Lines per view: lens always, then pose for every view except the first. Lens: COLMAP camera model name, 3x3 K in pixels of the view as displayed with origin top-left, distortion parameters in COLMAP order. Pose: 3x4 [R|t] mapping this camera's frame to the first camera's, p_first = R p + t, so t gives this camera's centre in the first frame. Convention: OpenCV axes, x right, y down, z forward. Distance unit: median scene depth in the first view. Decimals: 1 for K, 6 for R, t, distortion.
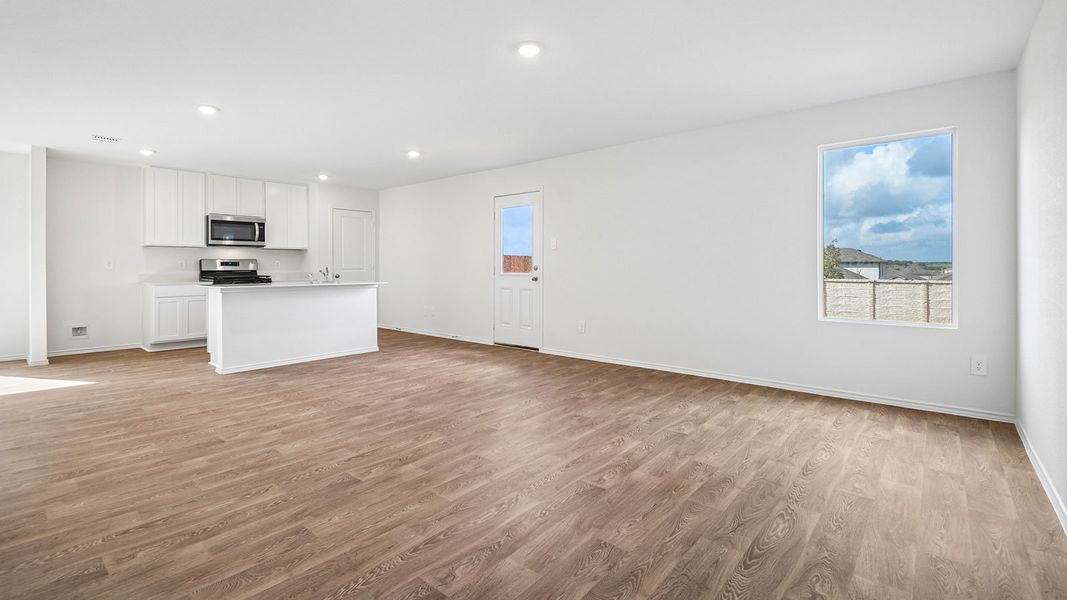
lens RADIAL K [[506.5, 0, 539.6], [0, 506.5, 274.7], [0, 0, 1]] dist [-0.000497, -0.003603]
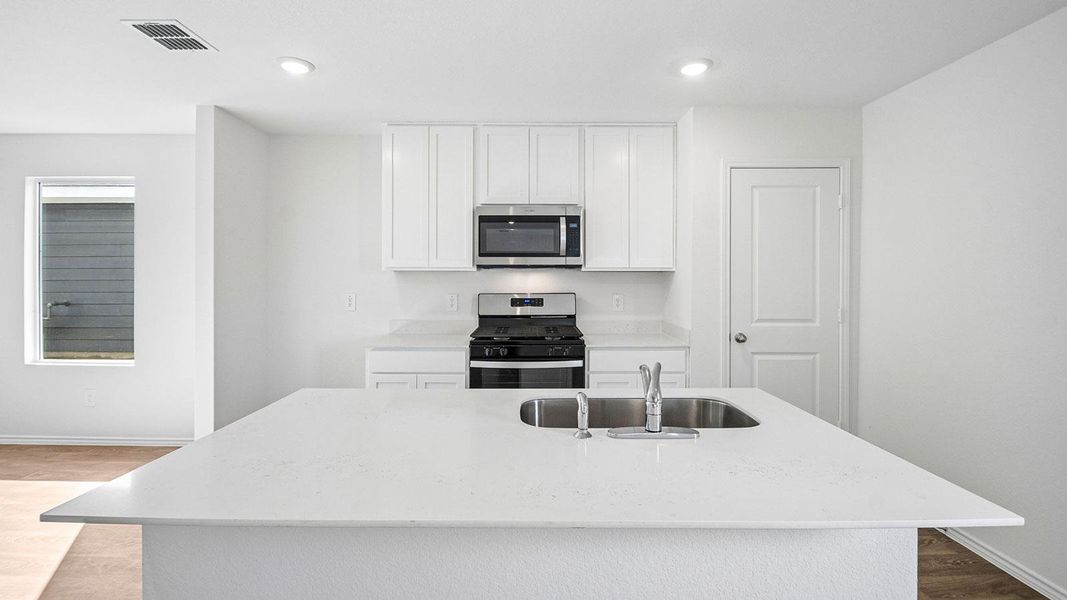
lens RADIAL K [[506.5, 0, 523.9], [0, 506.5, 282.1], [0, 0, 1]] dist [-0.000497, -0.003603]
pose [[0.641973, 0.004819, -0.766712, -0.224645], [-0.017666, 0.999808, -0.008508, -0.037668], [0.766524, 0.019007, 0.641935, 0.675405]]
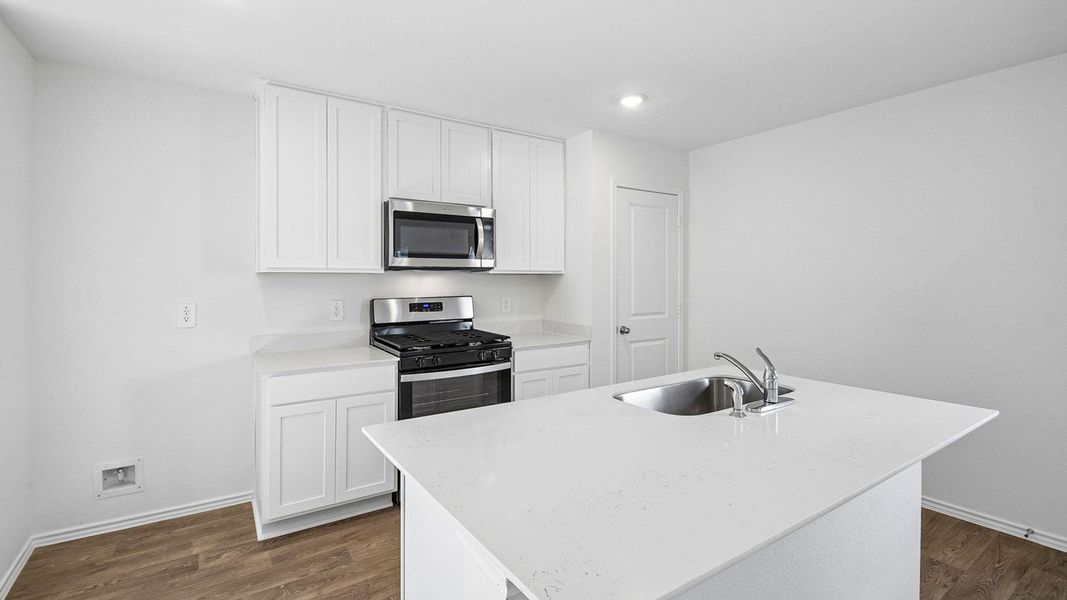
lens RADIAL K [[506.5, 0, 538.3], [0, 506.5, 285.8], [0, 0, 1]] dist [-0.000497, -0.003603]
pose [[0.968339, -0.001064, -0.249636, -0.394431], [-0.001109, 0.999963, -0.008564, -0.037686], [0.249636, 0.008570, 0.968302, 0.571727]]
